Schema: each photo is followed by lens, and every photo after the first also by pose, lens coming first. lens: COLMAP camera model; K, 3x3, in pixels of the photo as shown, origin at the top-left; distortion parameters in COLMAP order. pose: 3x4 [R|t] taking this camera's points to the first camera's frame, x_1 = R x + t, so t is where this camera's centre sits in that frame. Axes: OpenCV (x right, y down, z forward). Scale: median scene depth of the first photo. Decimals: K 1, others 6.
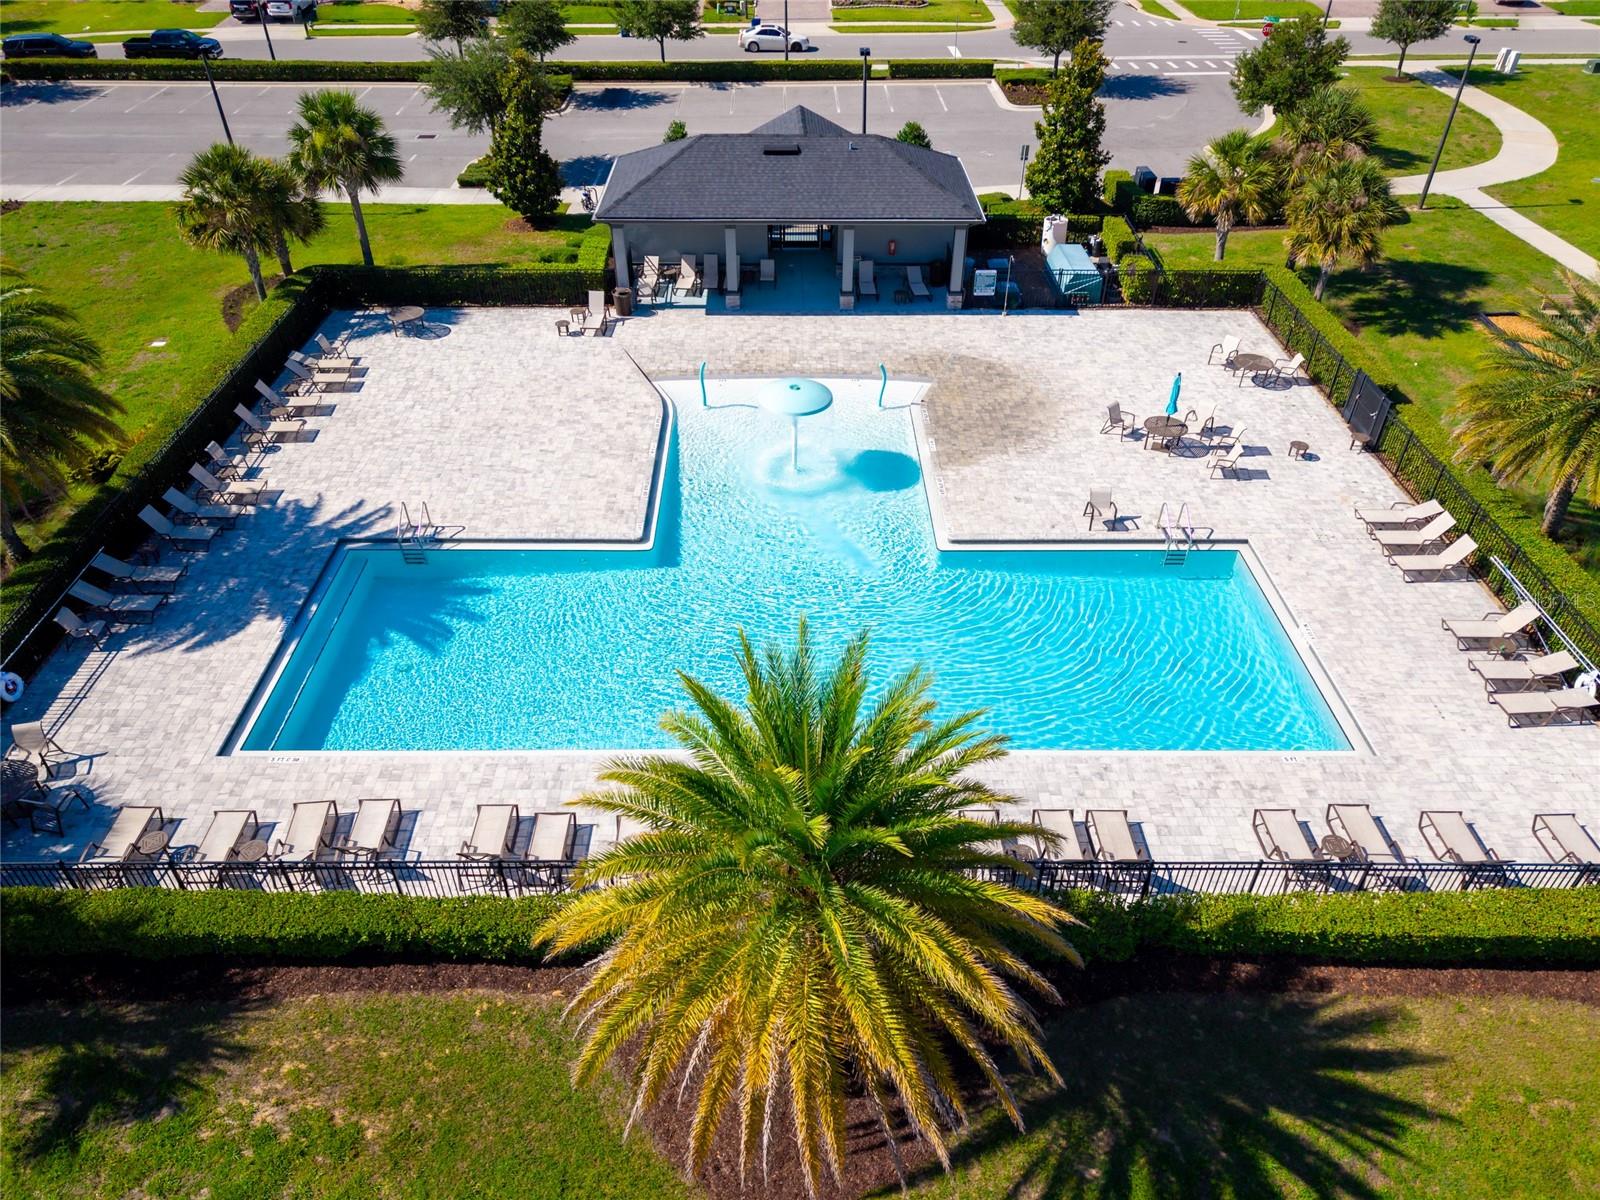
lens RADIAL K [[1091.0, 0, 785.0], [0, 1091.0, 597.7], [0, 0, 1]] dist [0.015545, -0.021957]
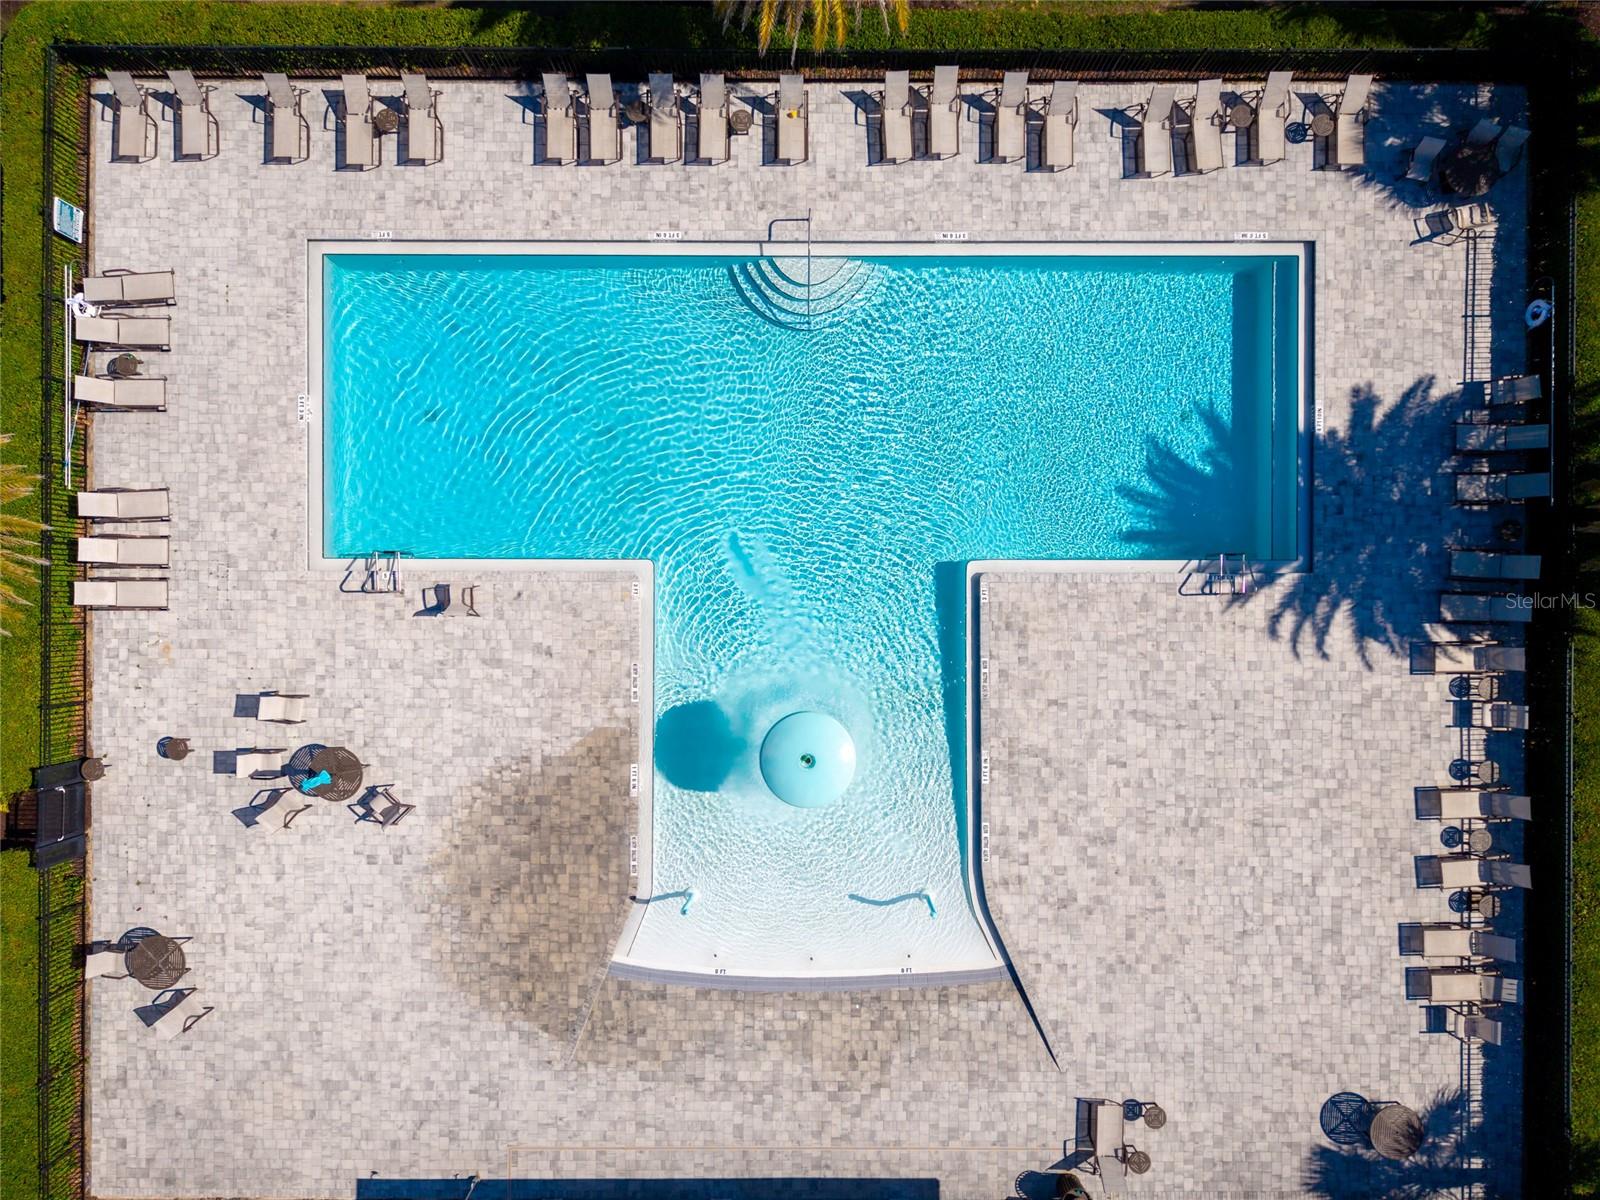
lens RADIAL K [[1091.0, 0, 804.2], [0, 1091.0, 596.8], [0, 0, 1]] dist [0.015545, -0.021957]
pose [[-0.999966, -0.006380, -0.005235, 0.017614], [-0.000274, -0.608363, 0.793659, -0.715501], [-0.008248, 0.793634, 0.608340, 0.426607]]
